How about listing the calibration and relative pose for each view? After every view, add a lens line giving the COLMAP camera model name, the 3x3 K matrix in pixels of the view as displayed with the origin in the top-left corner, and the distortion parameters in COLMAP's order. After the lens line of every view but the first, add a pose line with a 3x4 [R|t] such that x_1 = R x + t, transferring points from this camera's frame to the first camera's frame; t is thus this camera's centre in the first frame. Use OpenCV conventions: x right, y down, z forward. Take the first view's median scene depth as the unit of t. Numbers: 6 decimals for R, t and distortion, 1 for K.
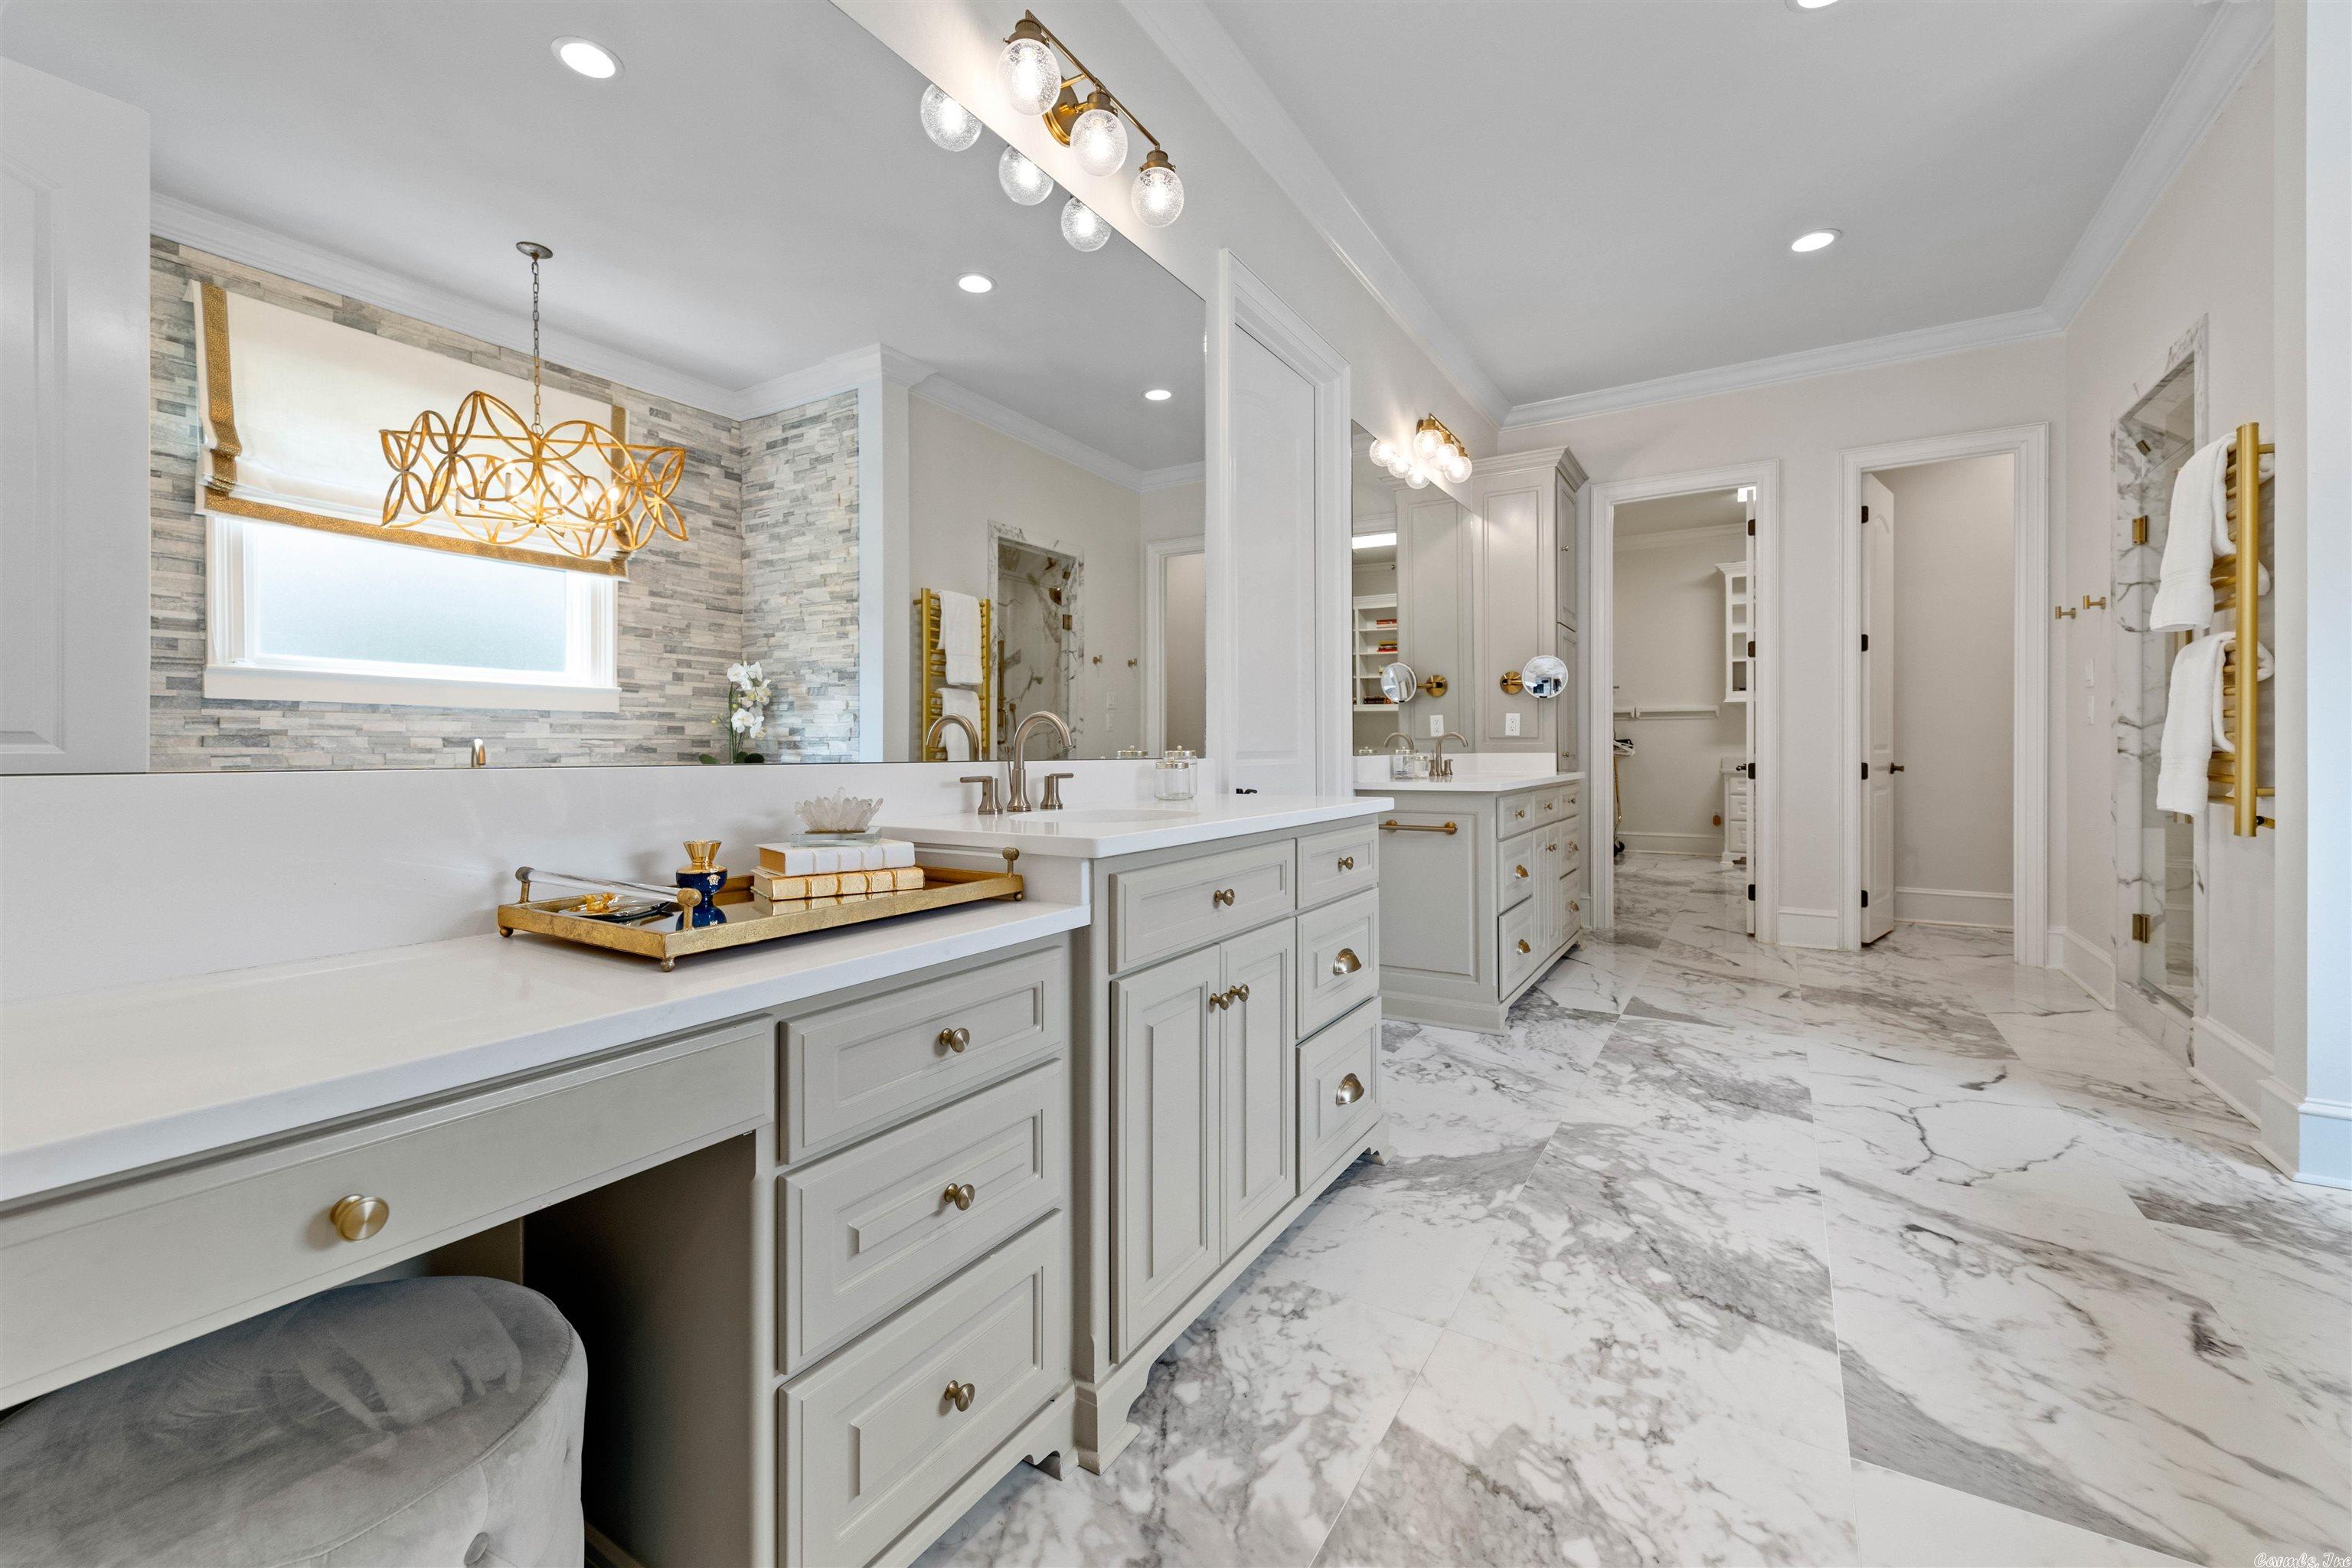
lens RADIAL K [[967.6, 0, 1167.1], [0, 967.6, 746.3], [0, 0, 1]] dist [0.016662, -0.007336]
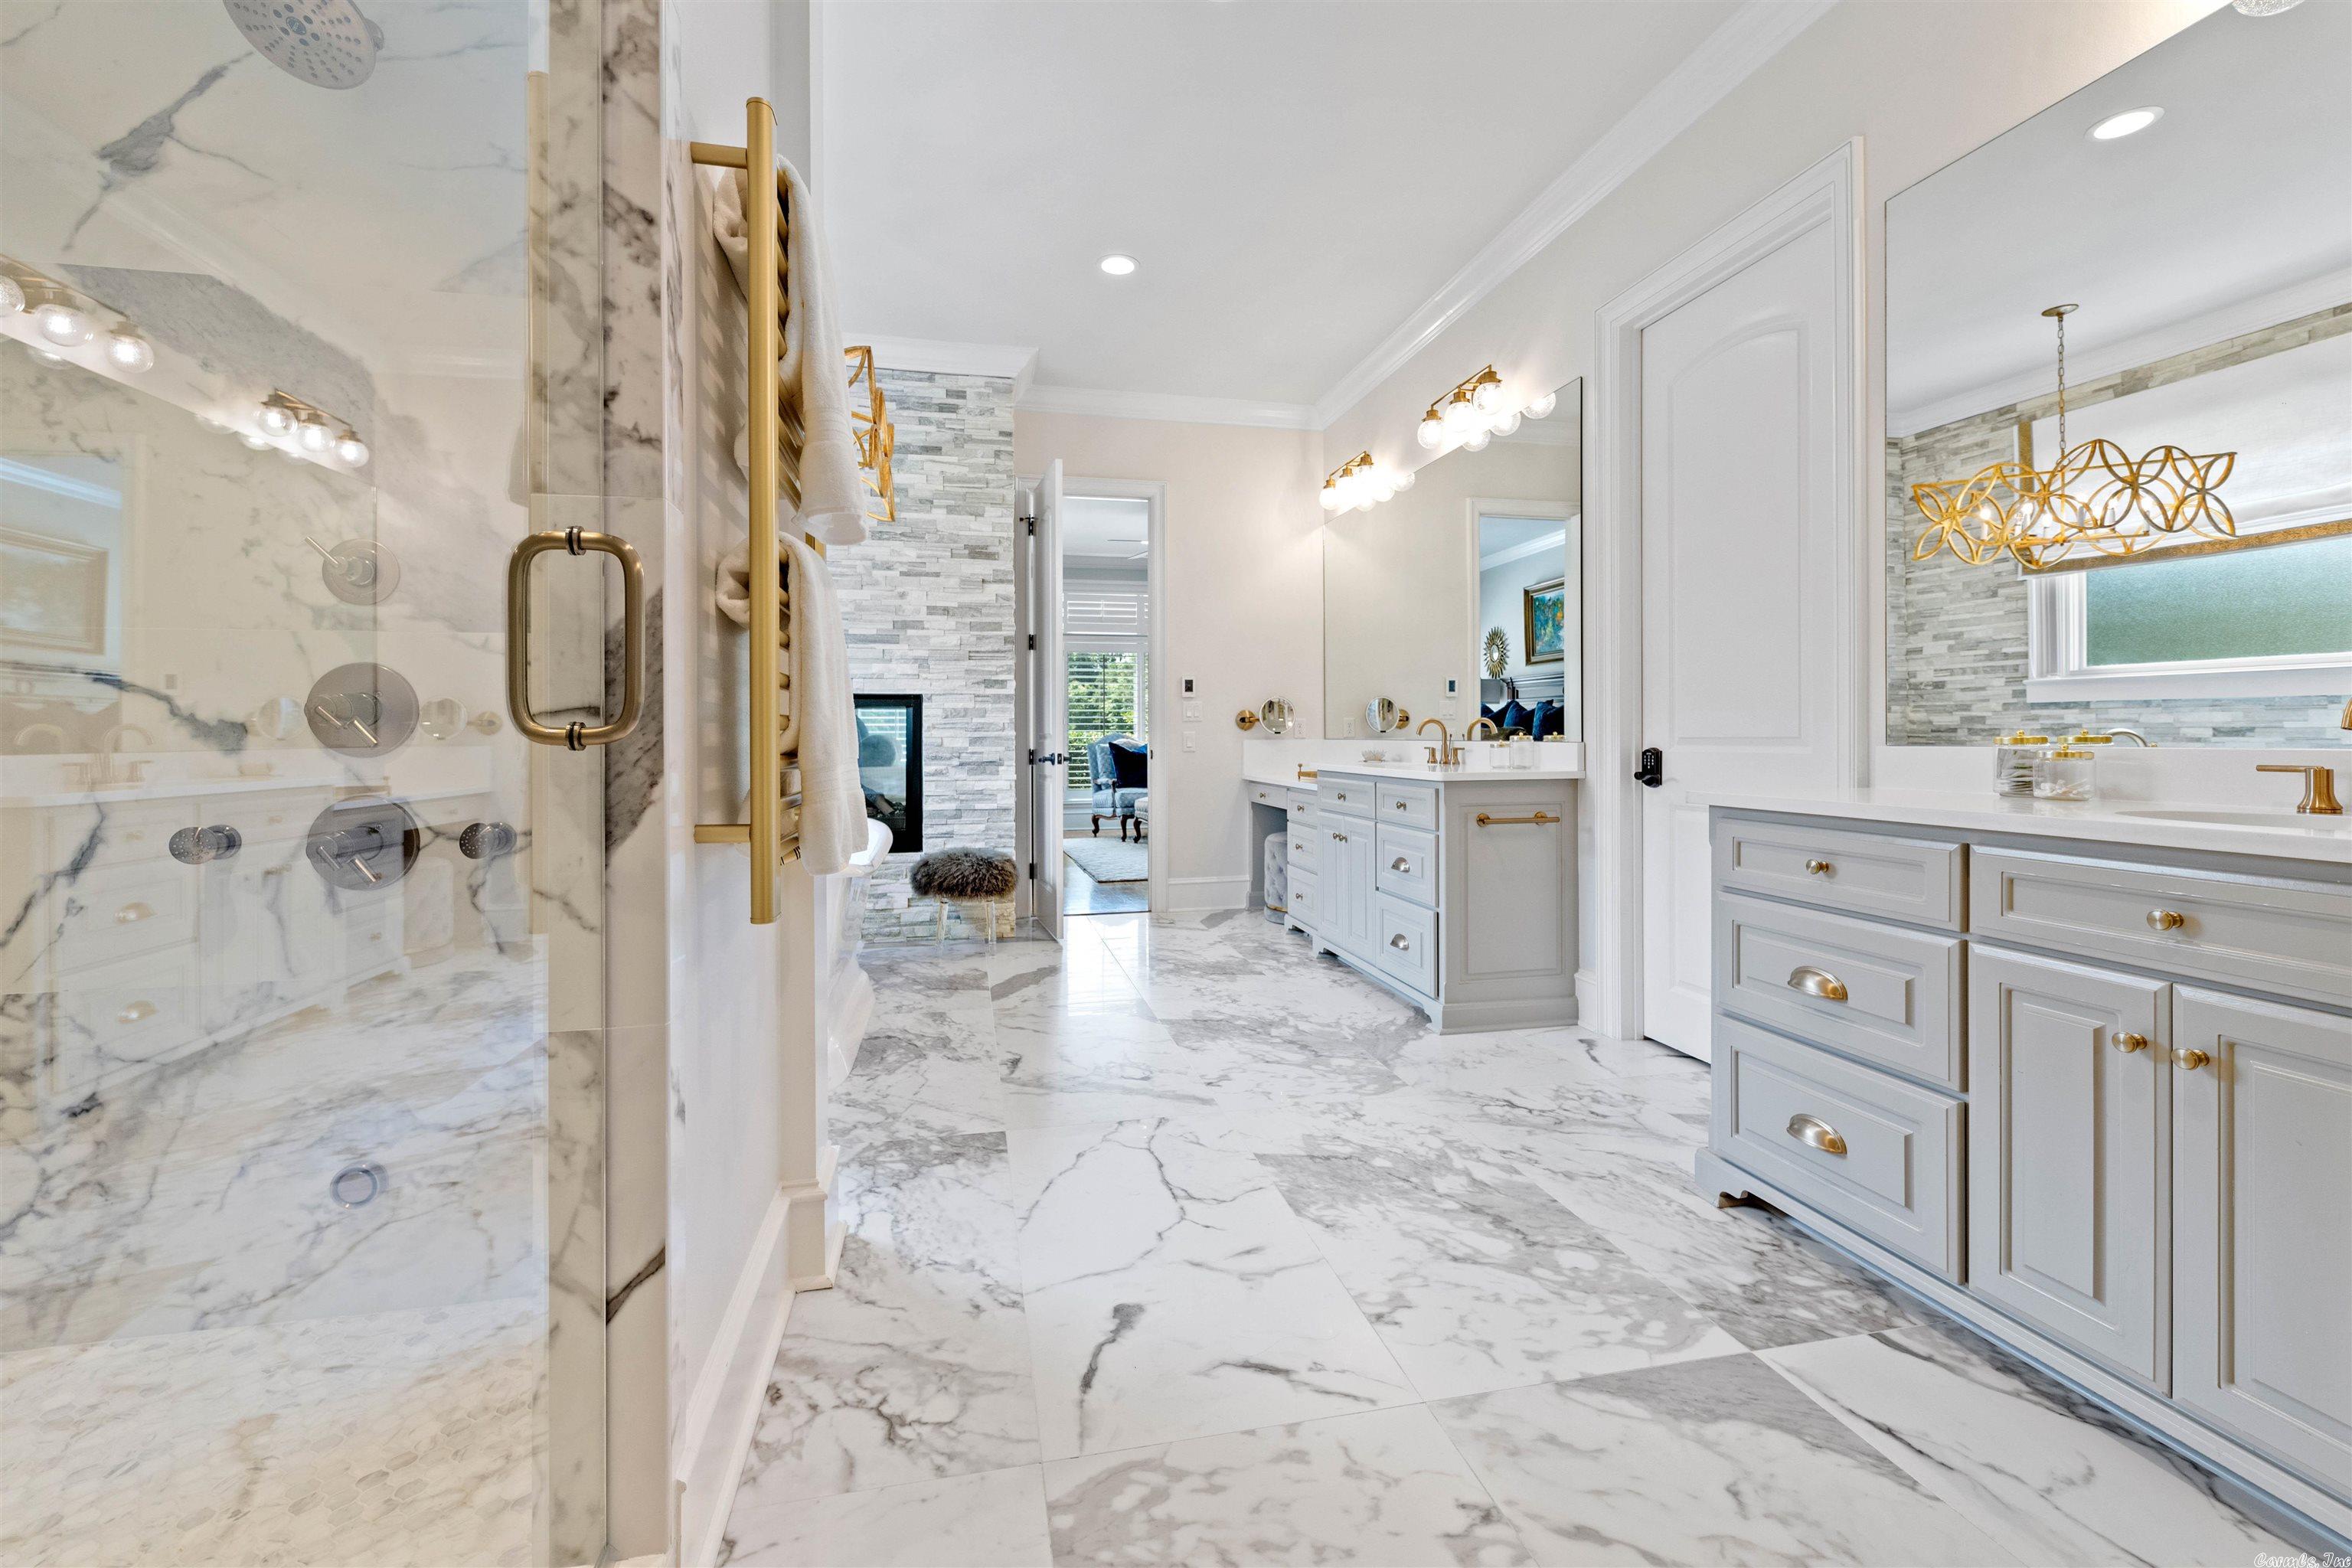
lens RADIAL K [[967.6, 0, 1167.1], [0, 967.6, 746.3], [0, 0, 1]] dist [0.016662, -0.007336]
pose [[-0.721188, 0.007186, -0.692702, 1.258747], [0.002563, 0.999967, 0.007706, 0.001661], [0.692735, 0.003782, -0.721182, 1.492473]]
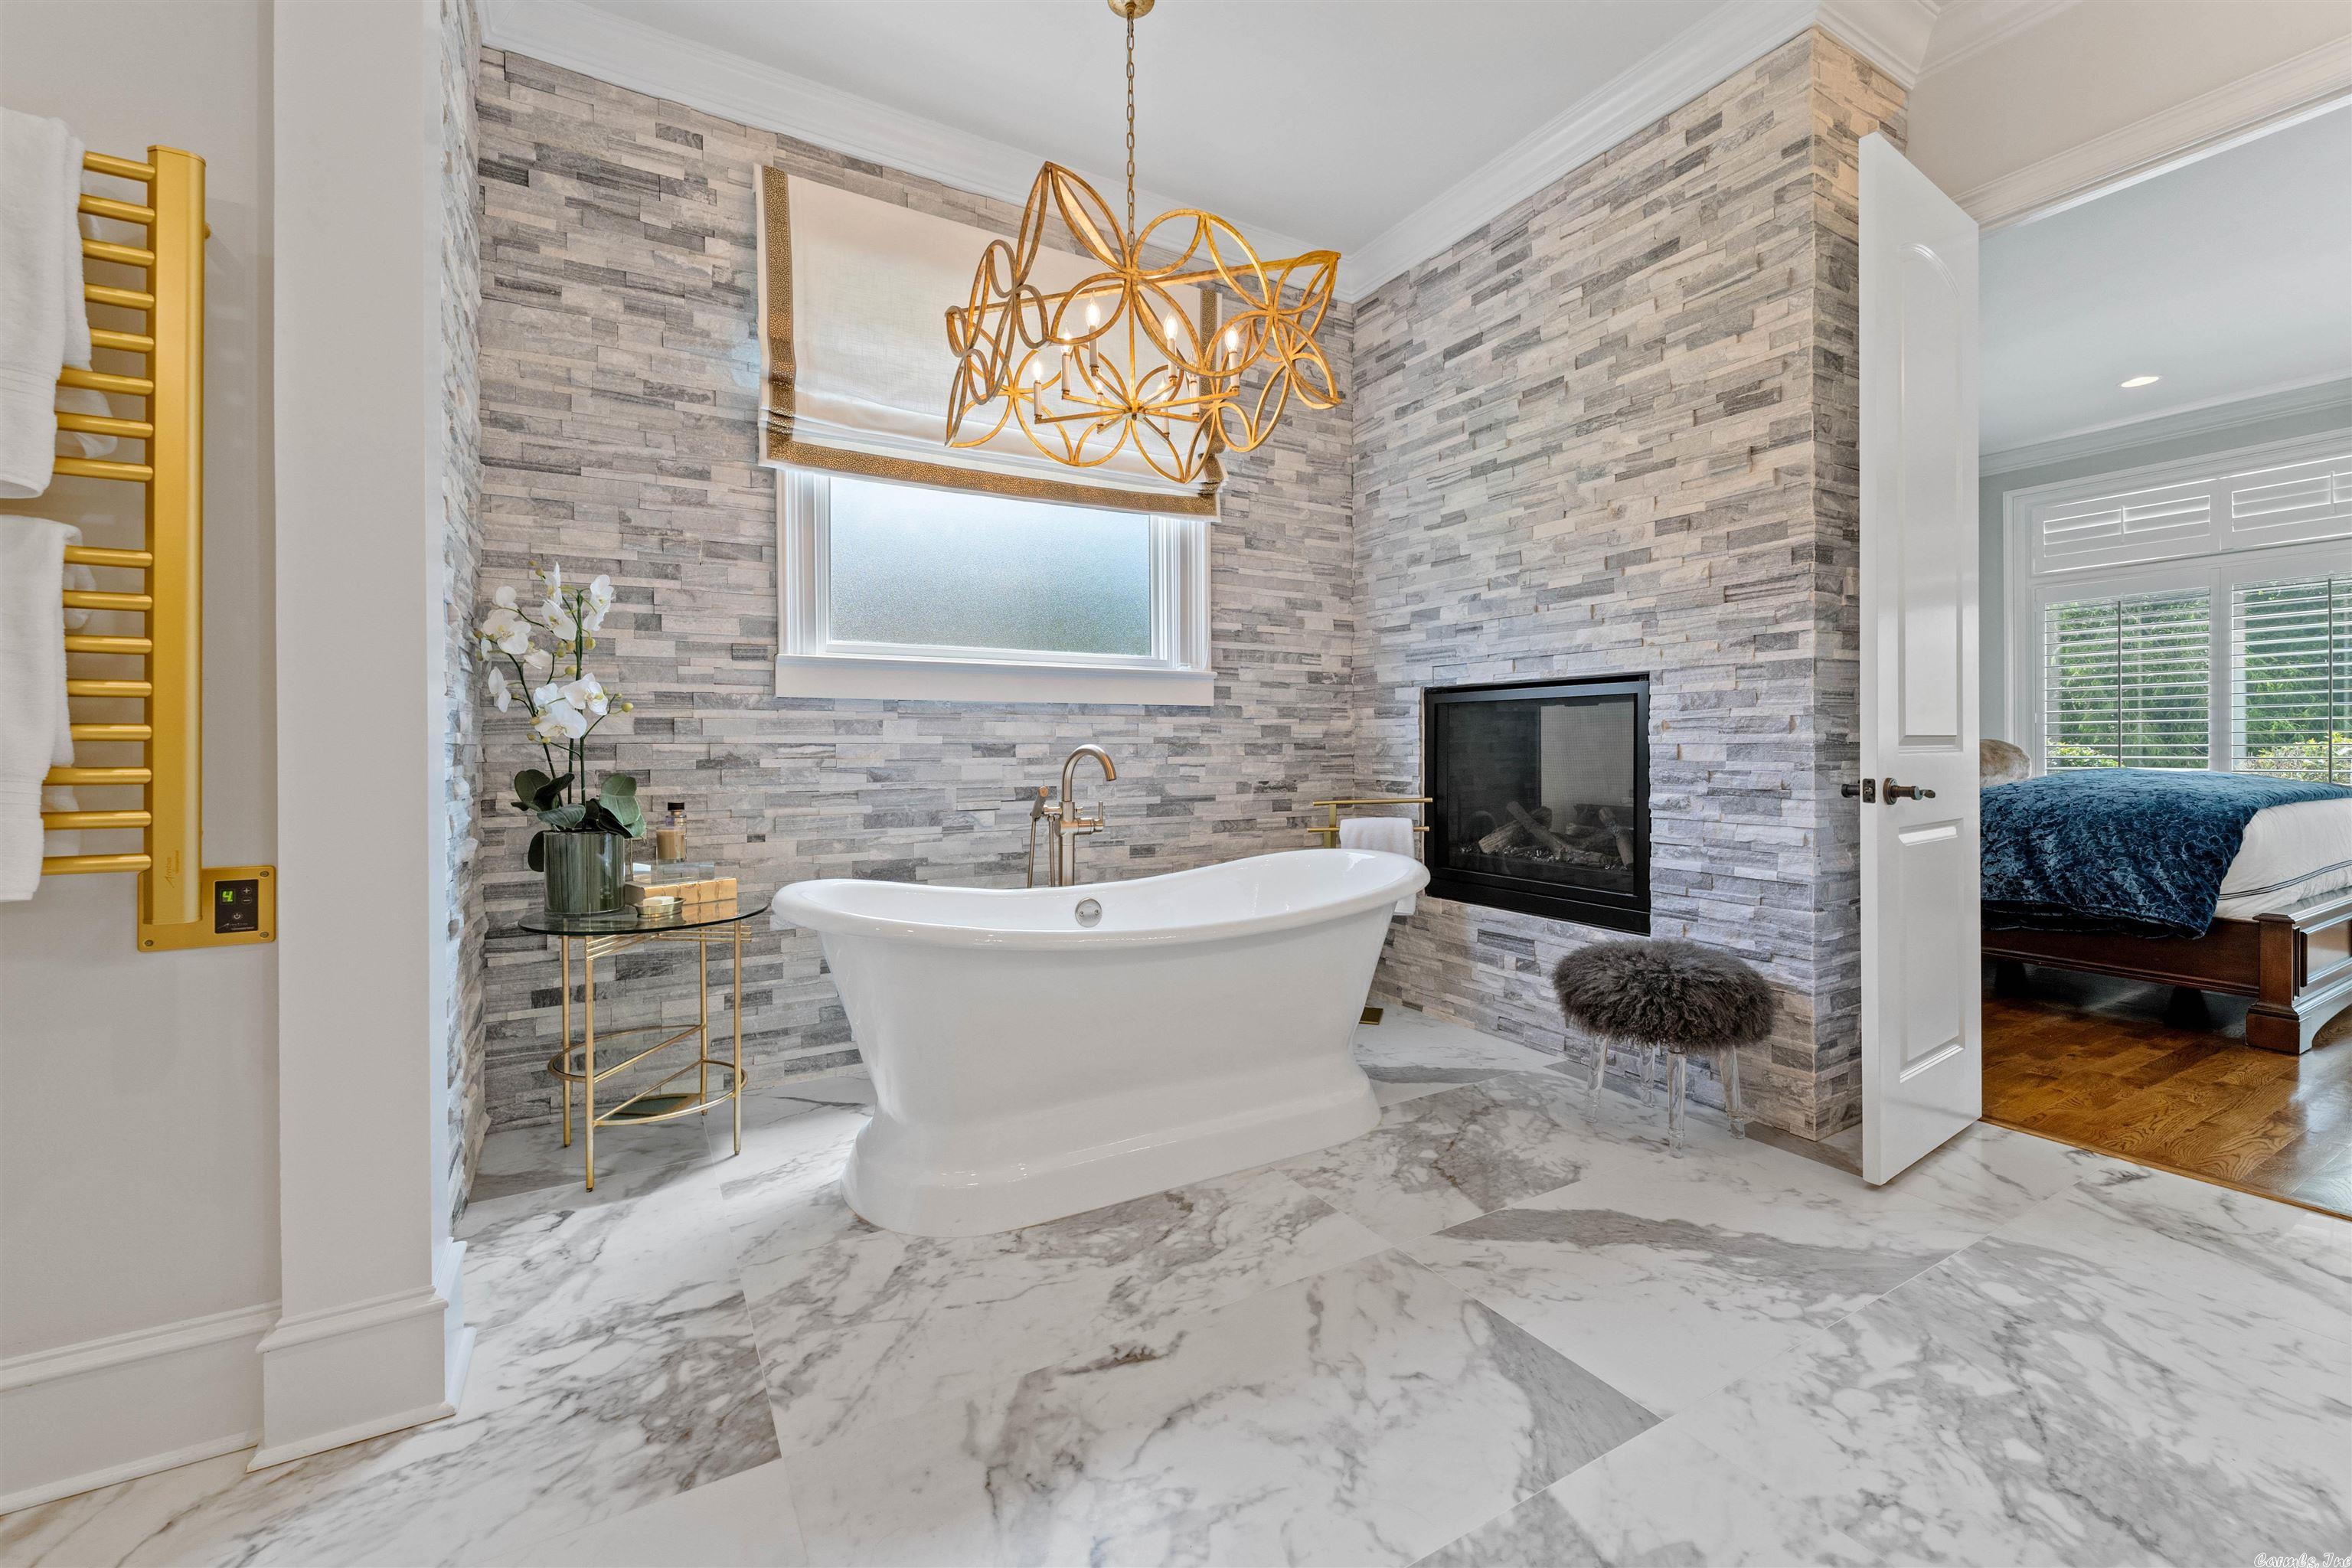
lens RADIAL K [[967.6, 0, 1167.1], [0, 967.6, 746.3], [0, 0, 1]] dist [0.016662, -0.007336]
pose [[-0.878589, 0.002916, 0.477569, 0.333343], [0.005321, 0.999979, 0.003683, -0.006069], [-0.477548, 0.005777, -0.878587, 1.093013]]
